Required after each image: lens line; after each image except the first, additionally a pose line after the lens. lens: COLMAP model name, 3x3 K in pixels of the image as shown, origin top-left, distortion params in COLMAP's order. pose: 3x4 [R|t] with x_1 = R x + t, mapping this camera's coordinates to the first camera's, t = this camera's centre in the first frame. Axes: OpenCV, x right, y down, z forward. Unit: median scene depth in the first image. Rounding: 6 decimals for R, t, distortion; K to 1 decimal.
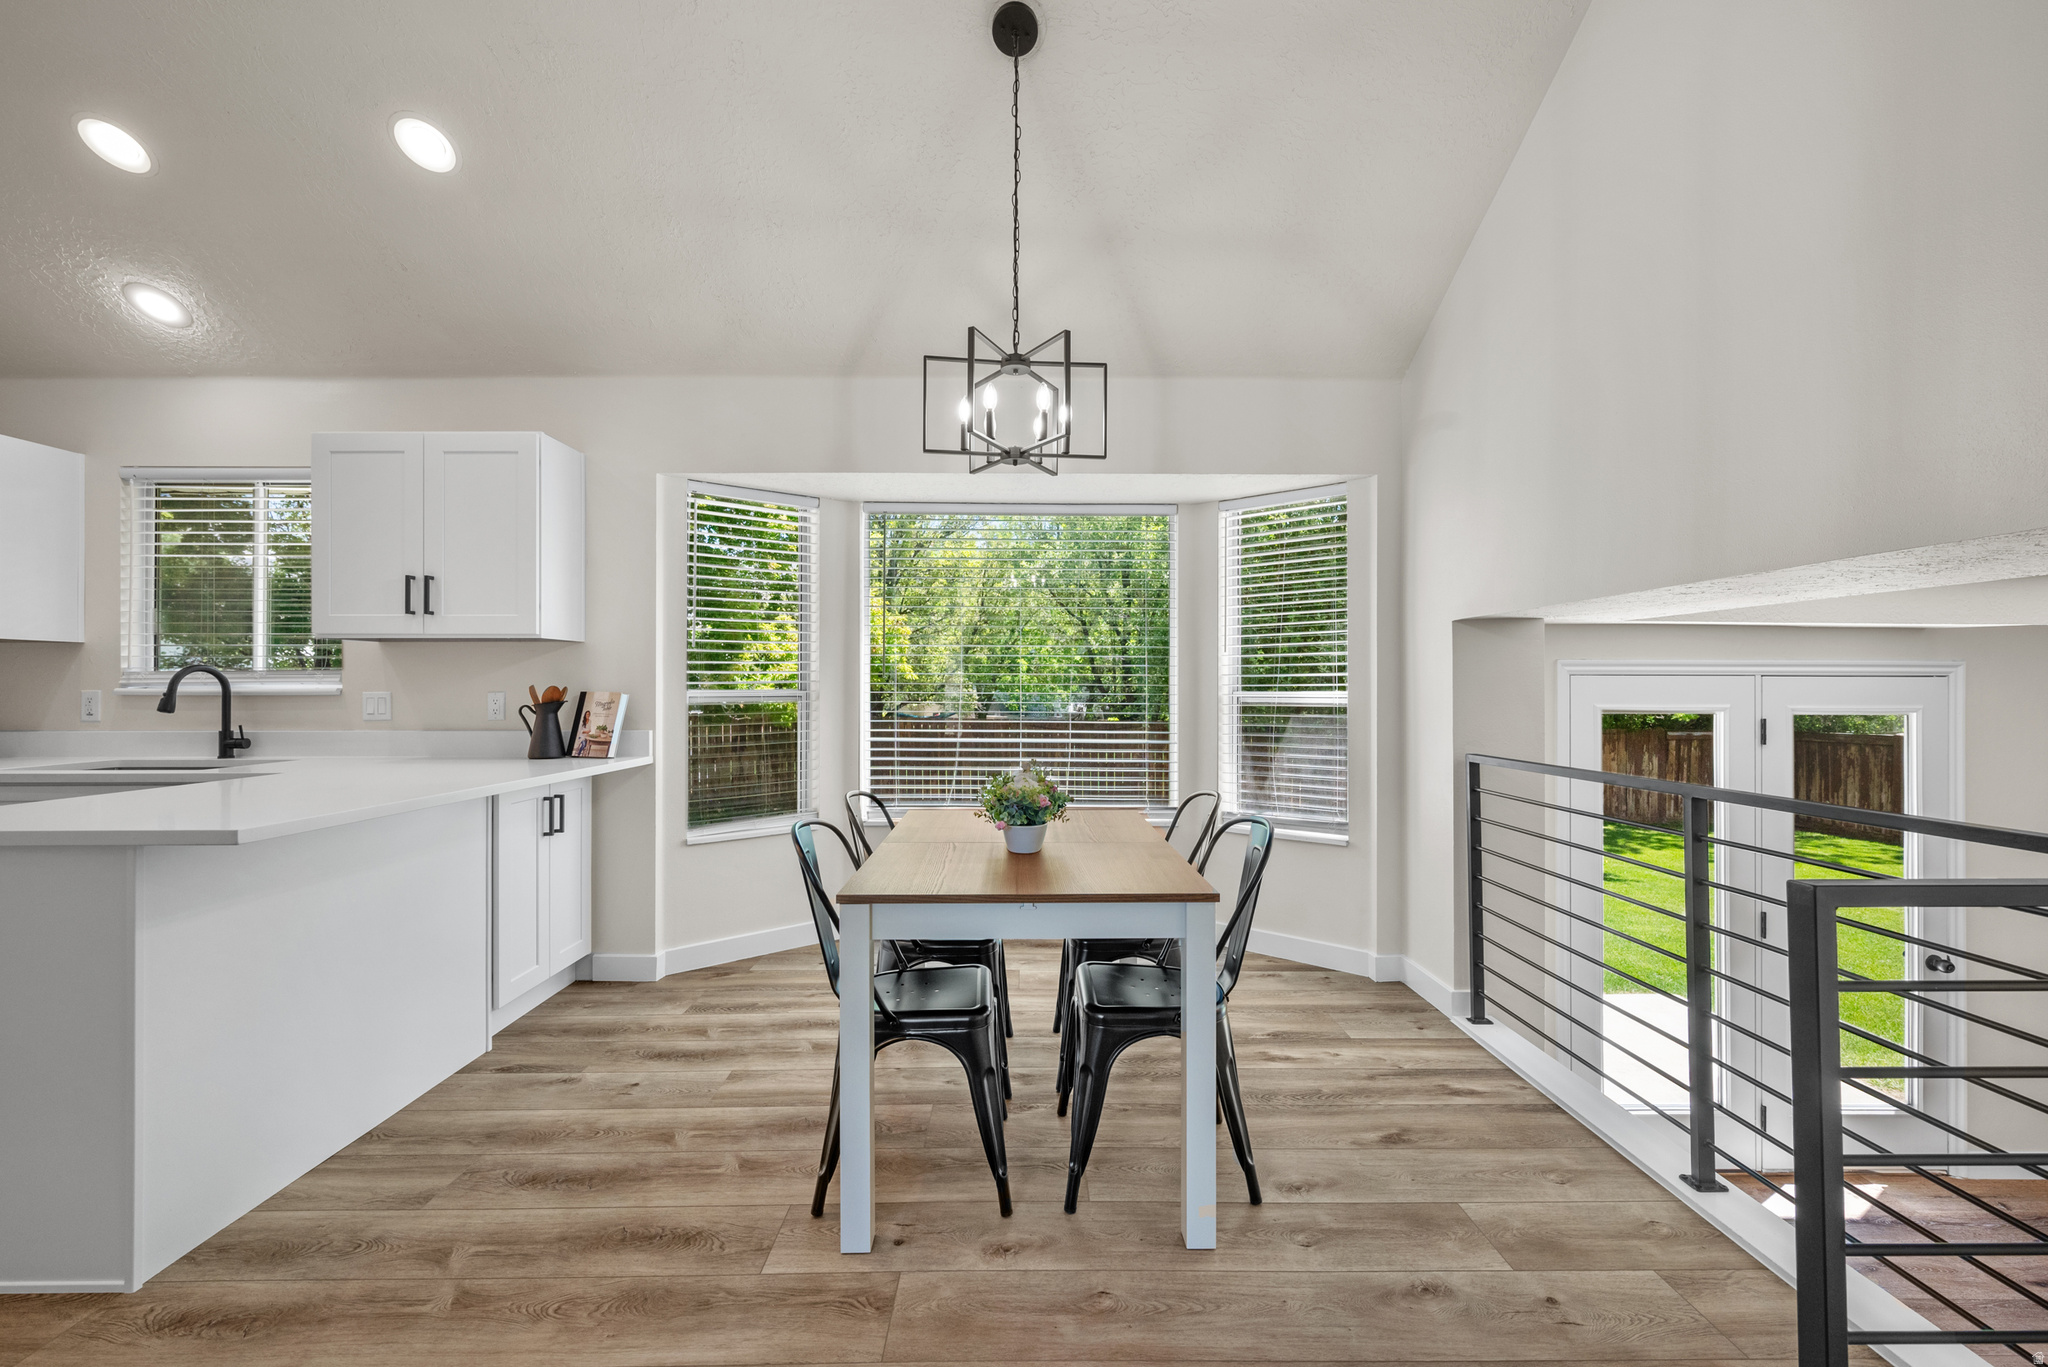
lens RADIAL K [[842.8, 0, 1021.0], [0, 842.8, 685.7], [0, 0, 1]] dist [0.000048, -0.000225]
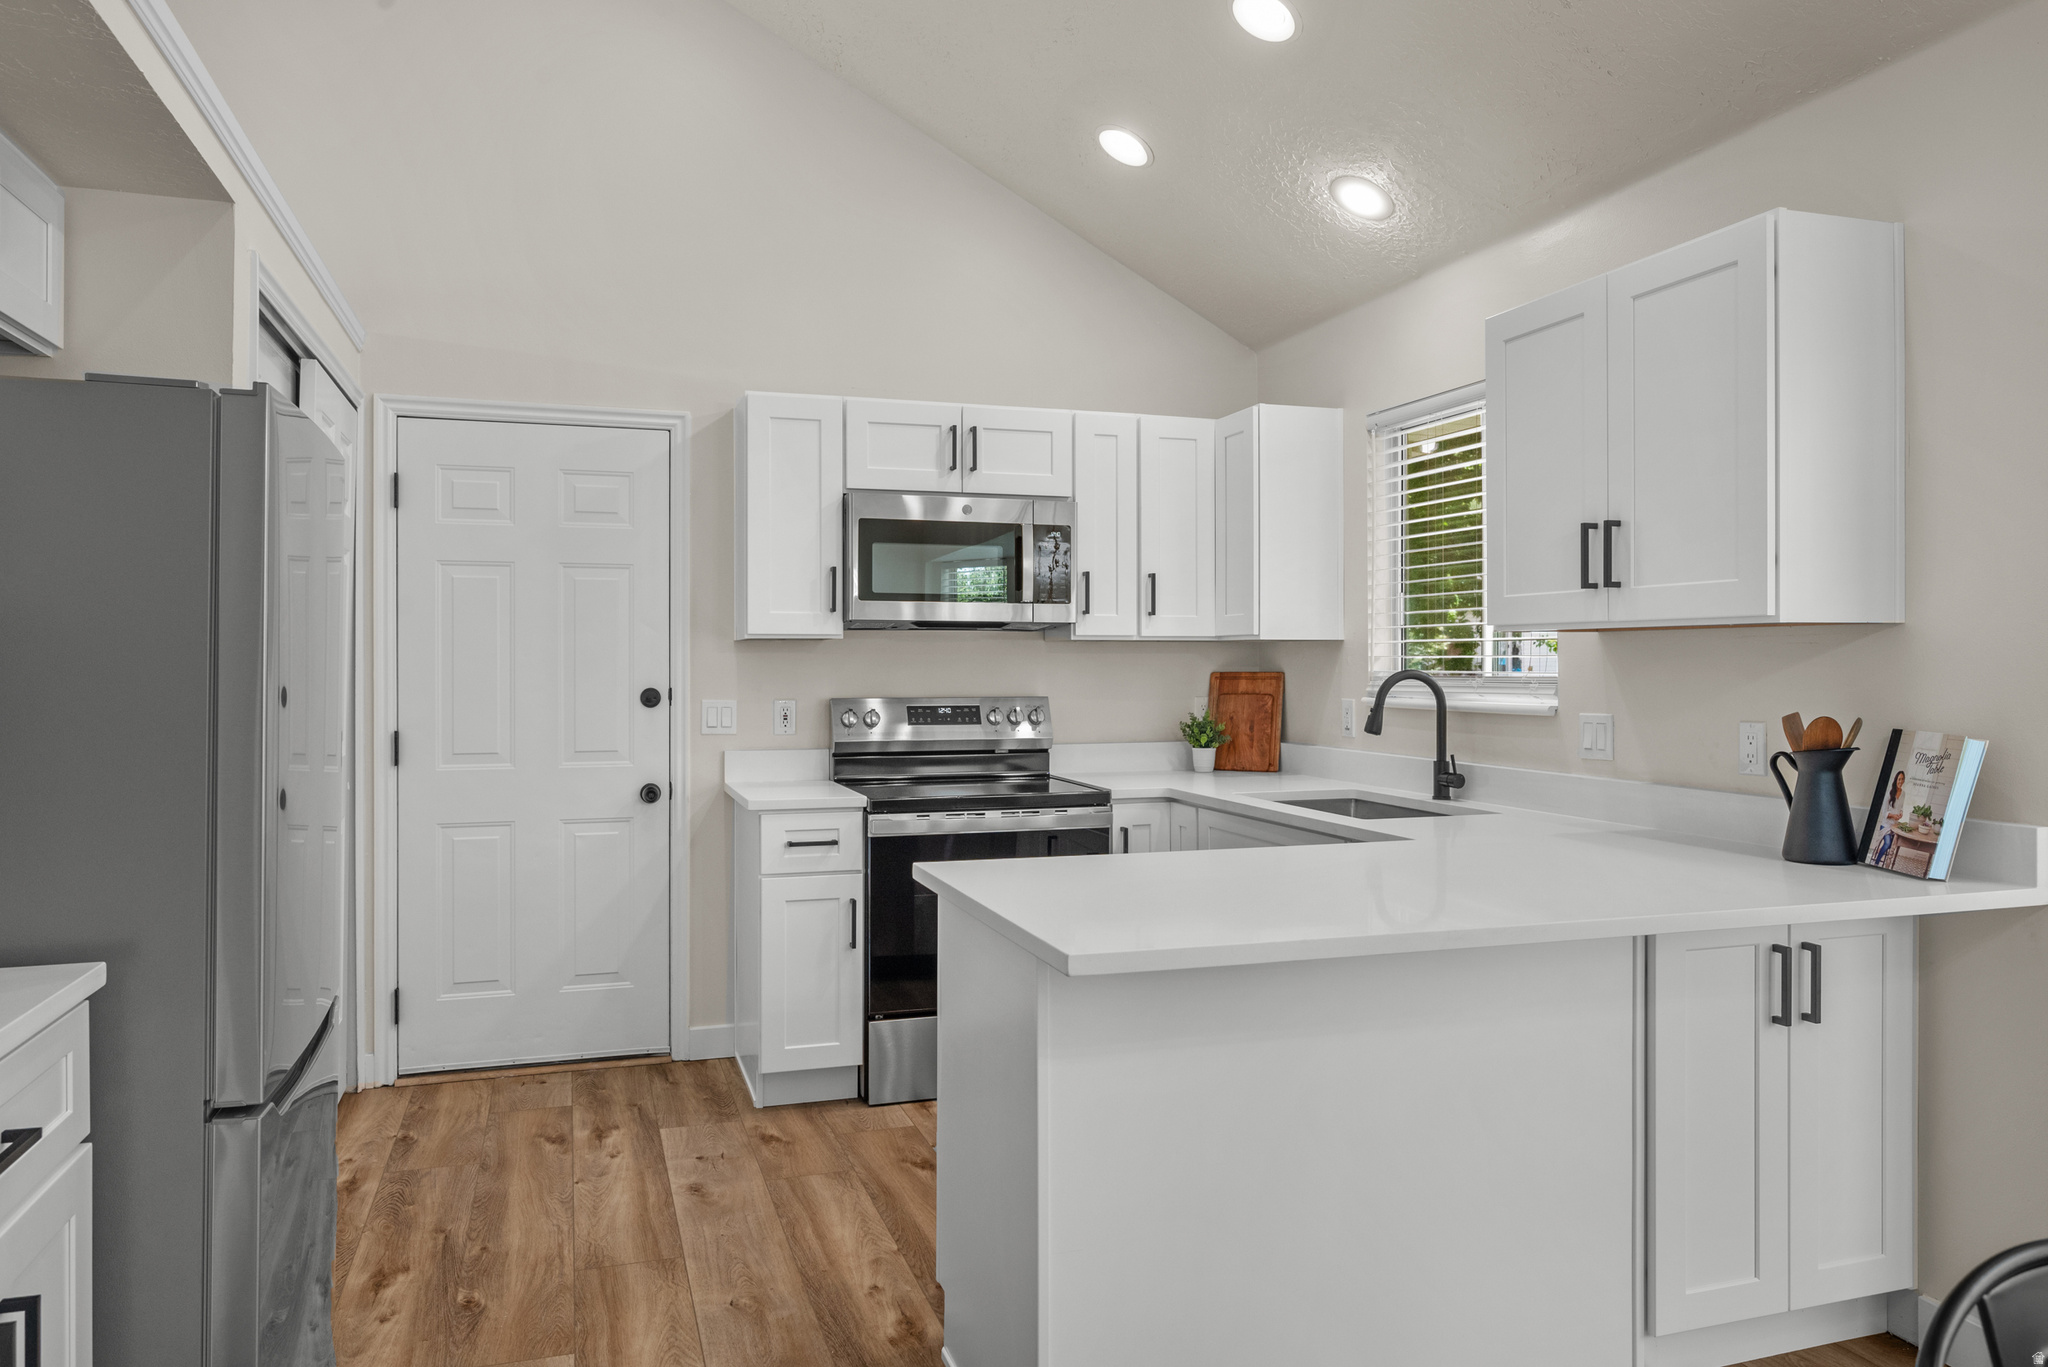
lens RADIAL K [[1385.0, 0, 1024.0], [0, 1385.0, 664.1], [0, 0, 1]] dist [-0.010501, -0.002600]
pose [[0.317055, 0.001540, -0.948406, 0.058704], [0.000672, 0.999998, 0.001849, -0.031801], [0.948407, -0.001223, 0.317053, 0.298894]]
